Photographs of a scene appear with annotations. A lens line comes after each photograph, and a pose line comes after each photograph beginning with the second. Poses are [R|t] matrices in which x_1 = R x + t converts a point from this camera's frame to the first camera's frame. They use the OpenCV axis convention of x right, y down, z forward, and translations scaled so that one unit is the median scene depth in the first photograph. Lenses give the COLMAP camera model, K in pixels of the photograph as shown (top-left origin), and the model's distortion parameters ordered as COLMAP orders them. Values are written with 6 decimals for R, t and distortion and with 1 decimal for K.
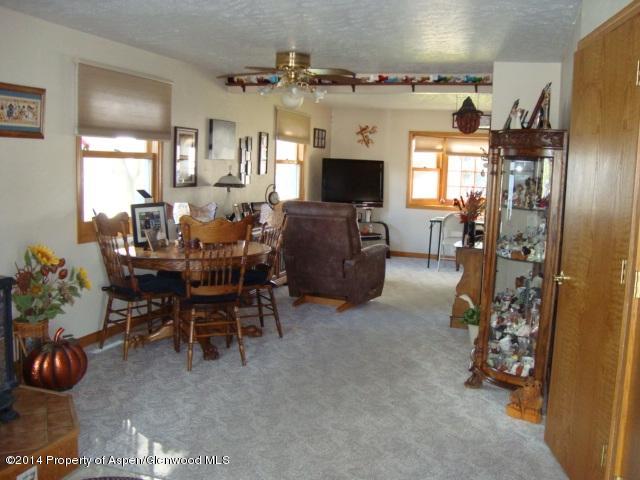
lens RADIAL K [[619.6, 0, 333.8], [0, 619.6, 240.5], [0, 0, 1]] dist [-0.141424, 0.000000]
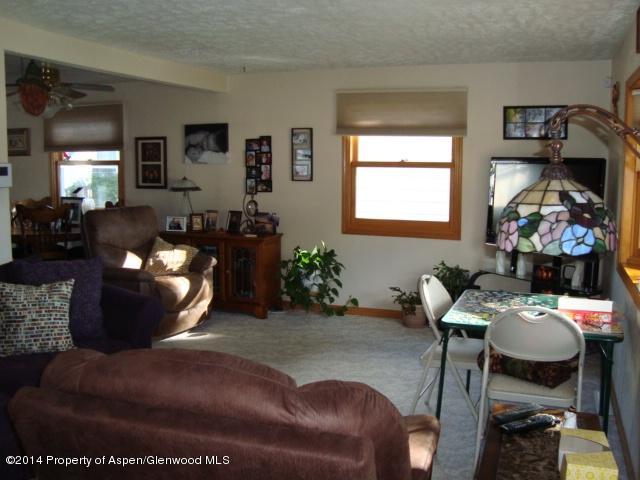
lens RADIAL K [[619.6, 0, 320.2], [0, 619.6, 241.2], [0, 0, 1]] dist [-0.141424, 0.000000]
pose [[-0.054340, 0.076365, -0.995598, 1.097235], [-0.135991, 0.987215, 0.083145, -0.159951], [0.989219, 0.139910, -0.043260, 1.709782]]
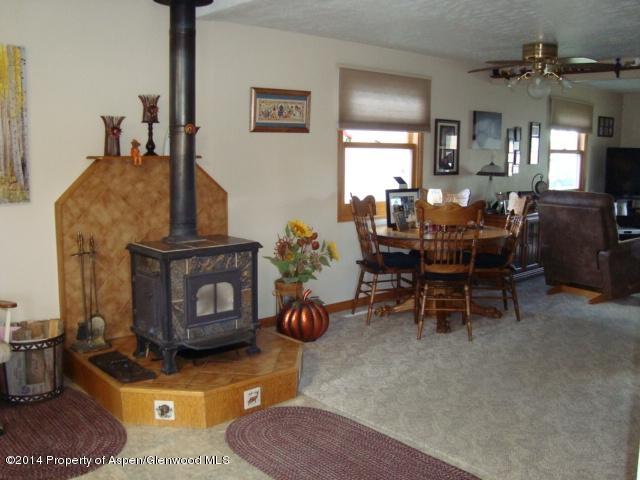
lens RADIAL K [[619.6, 0, 320.4], [0, 619.6, 239.6], [0, 0, 1]] dist [-0.141424, 0.000000]
pose [[0.860116, 0.046831, -0.507945, 0.150242], [-0.040907, 0.998902, 0.022827, 0.012428], [0.508456, 0.001144, 0.861087, -0.046581]]
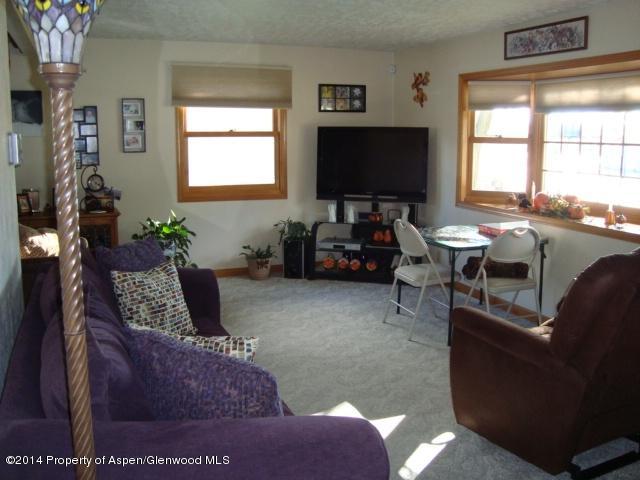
lens RADIAL K [[619.6, 0, 322.7], [0, 619.6, 243.9], [0, 0, 1]] dist [-0.141424, 0.000000]
pose [[0.628069, 0.092225, -0.772674, 1.028896], [-0.074785, 0.995510, 0.058034, -0.086796], [0.774556, 0.021335, 0.632145, 1.119804]]
